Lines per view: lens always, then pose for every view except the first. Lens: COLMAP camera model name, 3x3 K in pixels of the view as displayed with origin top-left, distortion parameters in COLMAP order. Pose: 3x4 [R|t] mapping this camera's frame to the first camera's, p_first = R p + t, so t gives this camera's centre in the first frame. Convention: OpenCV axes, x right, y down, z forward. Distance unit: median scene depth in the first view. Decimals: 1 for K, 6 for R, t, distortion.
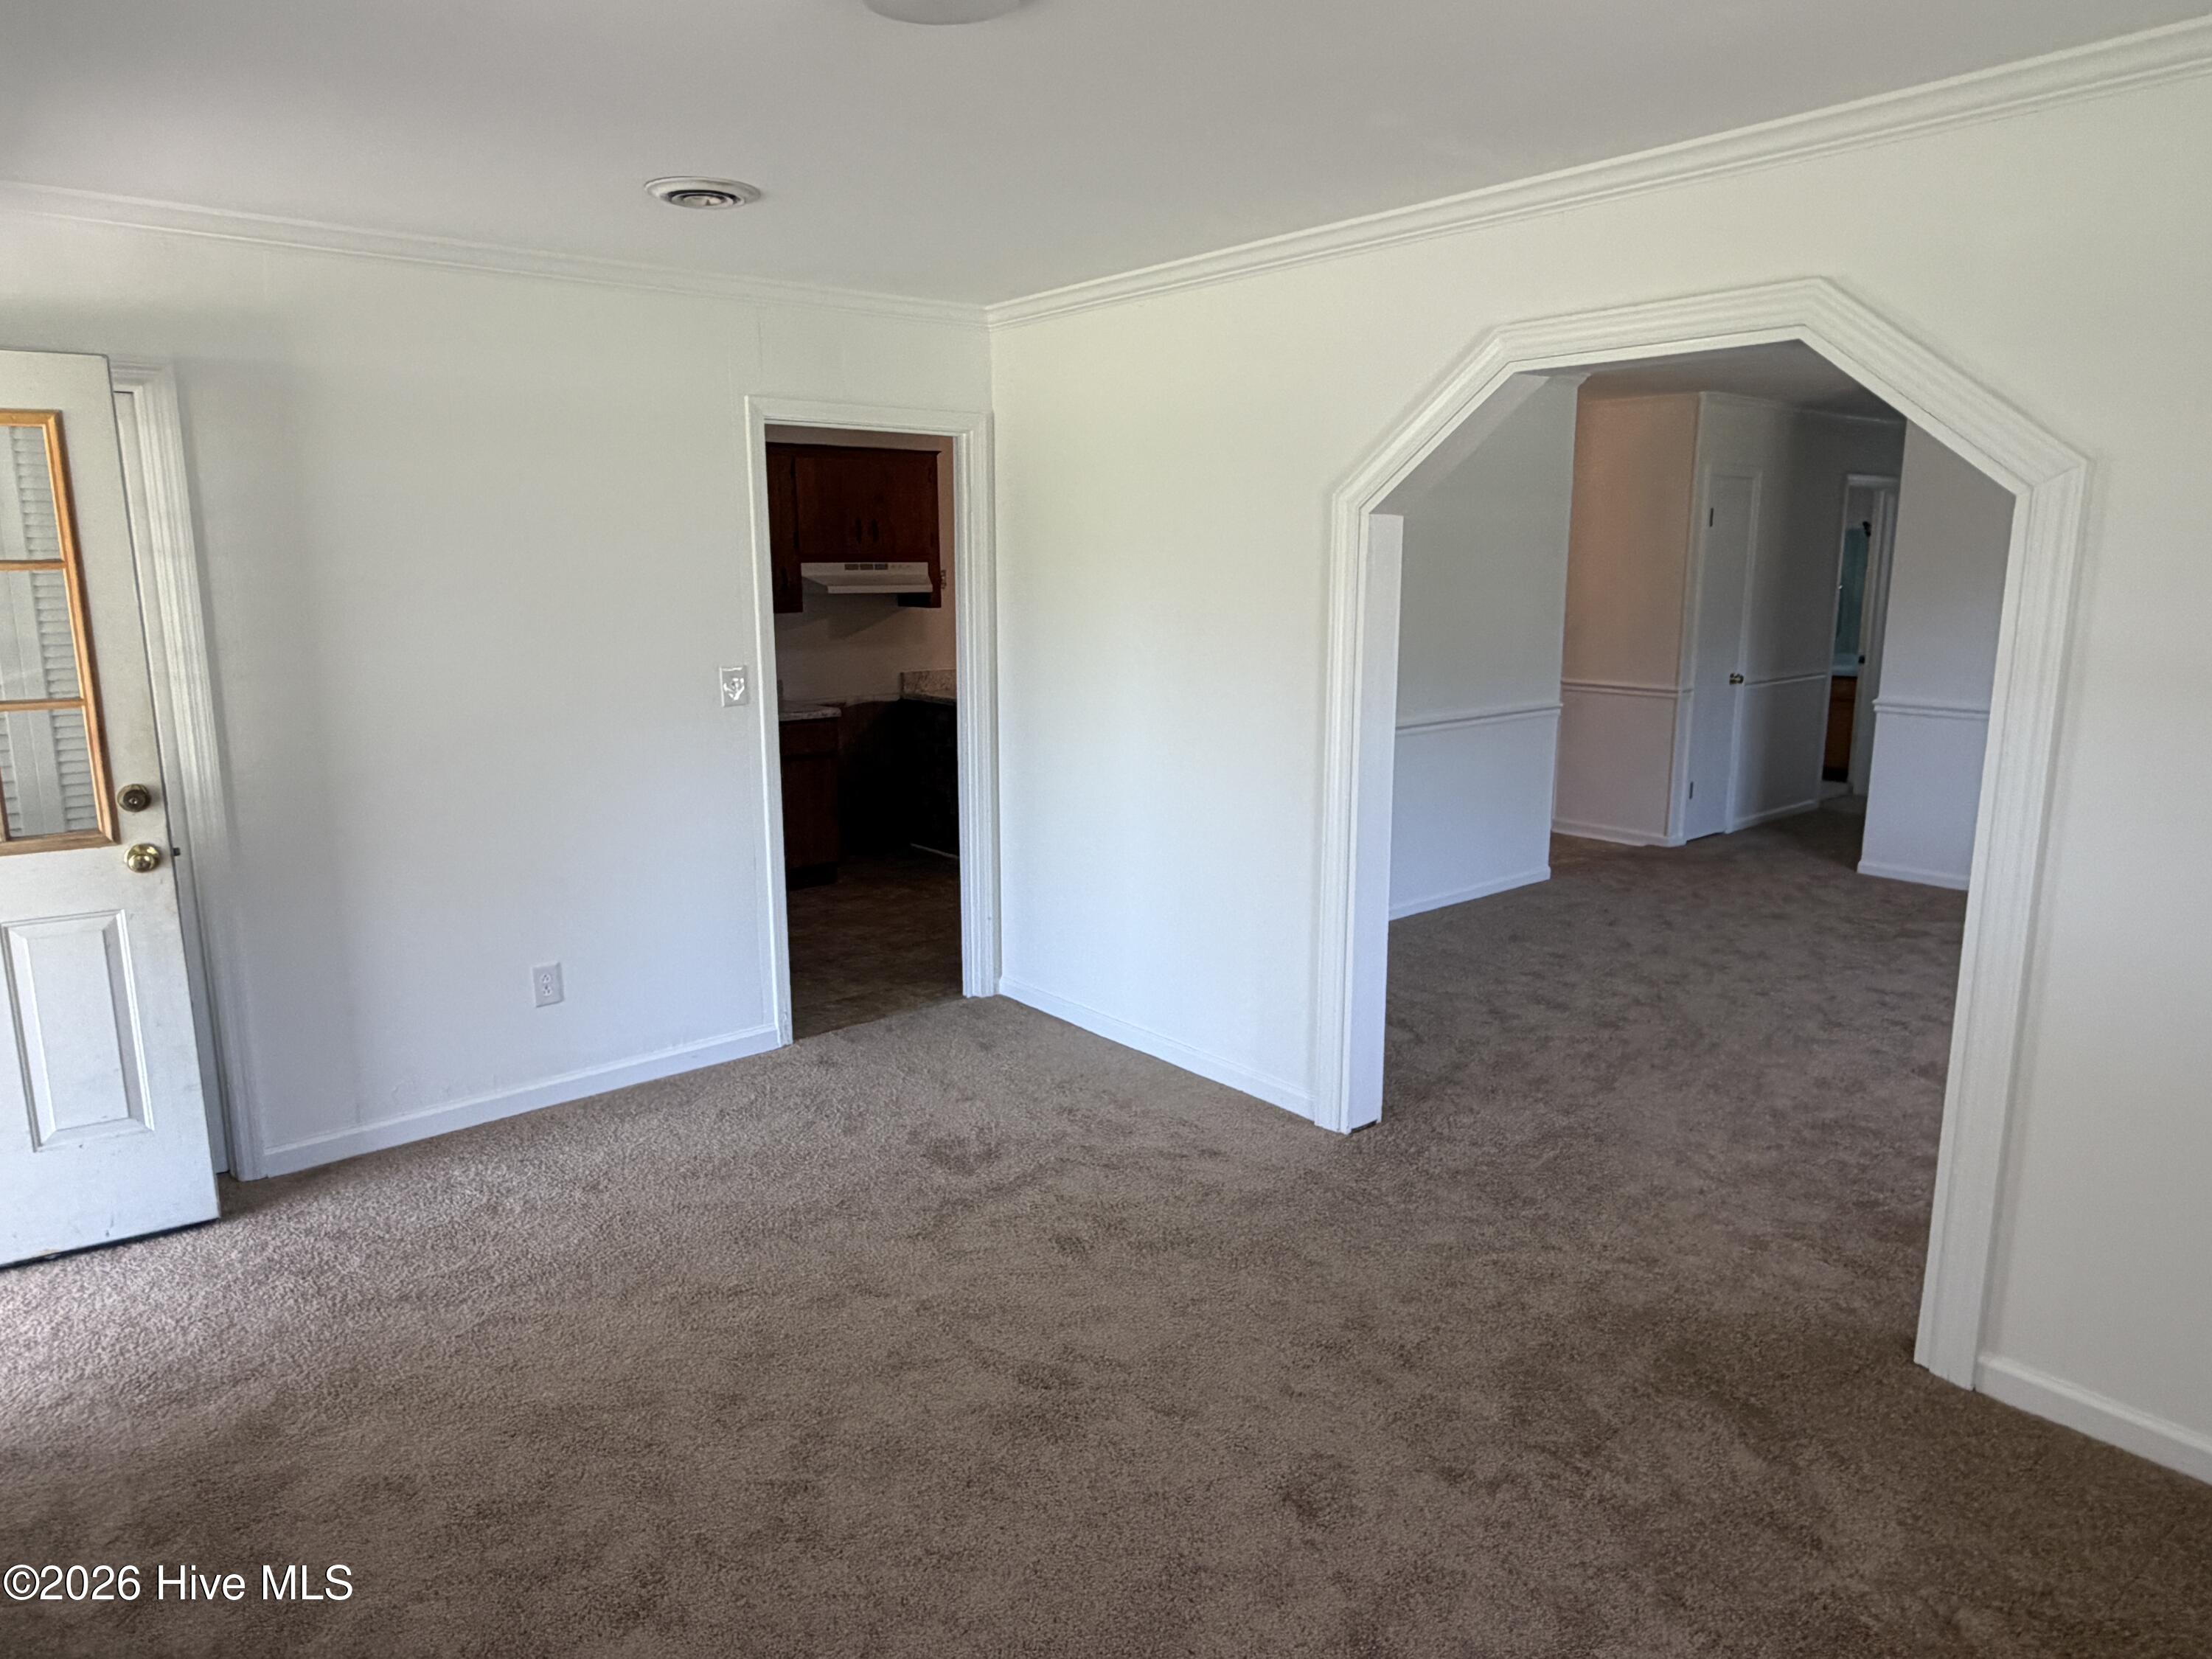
lens RADIAL K [[1387.8, 0, 1102.9], [0, 1387.8, 827.6], [0, 0, 1]] dist [-0.004779, 0.001475]
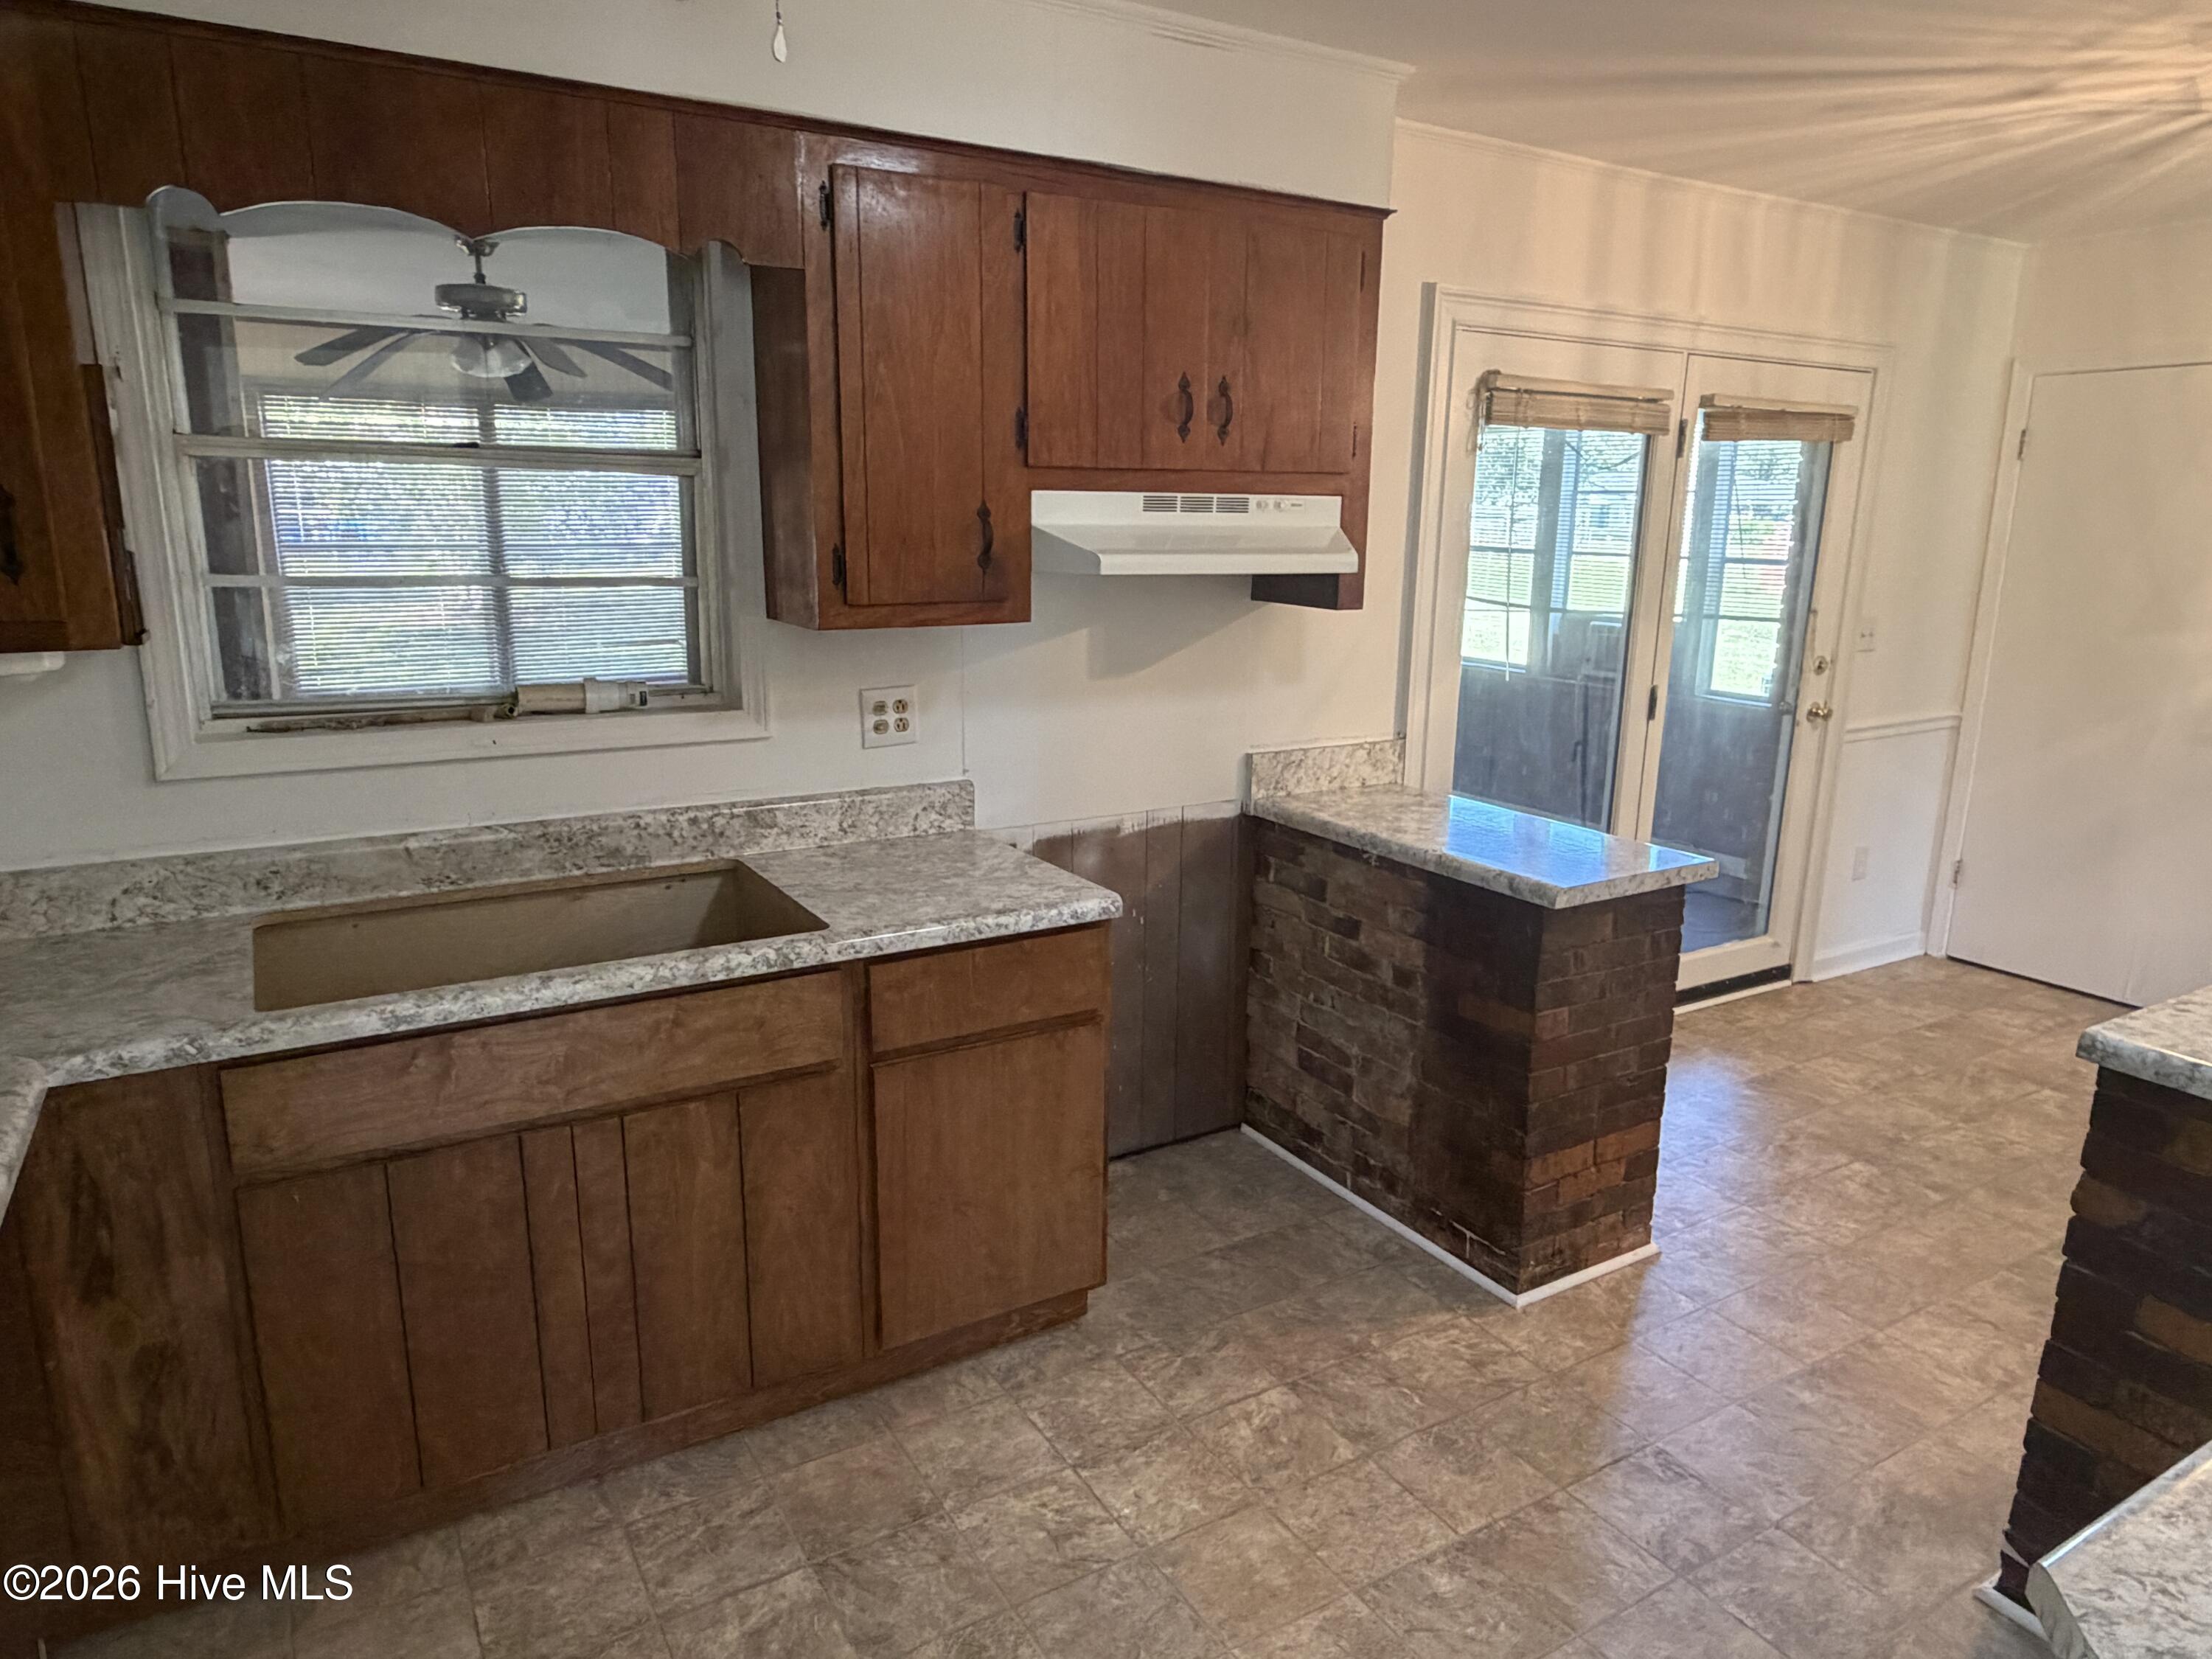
lens RADIAL K [[1387.8, 0, 1106.5], [0, 1387.8, 828.7], [0, 0, 1]] dist [-0.004779, 0.001475]
pose [[0.988678, 0.050525, -0.141290, -0.135501], [-0.044848, 0.998064, 0.043083, -0.112693], [0.143193, -0.036259, 0.989030, 0.606900]]
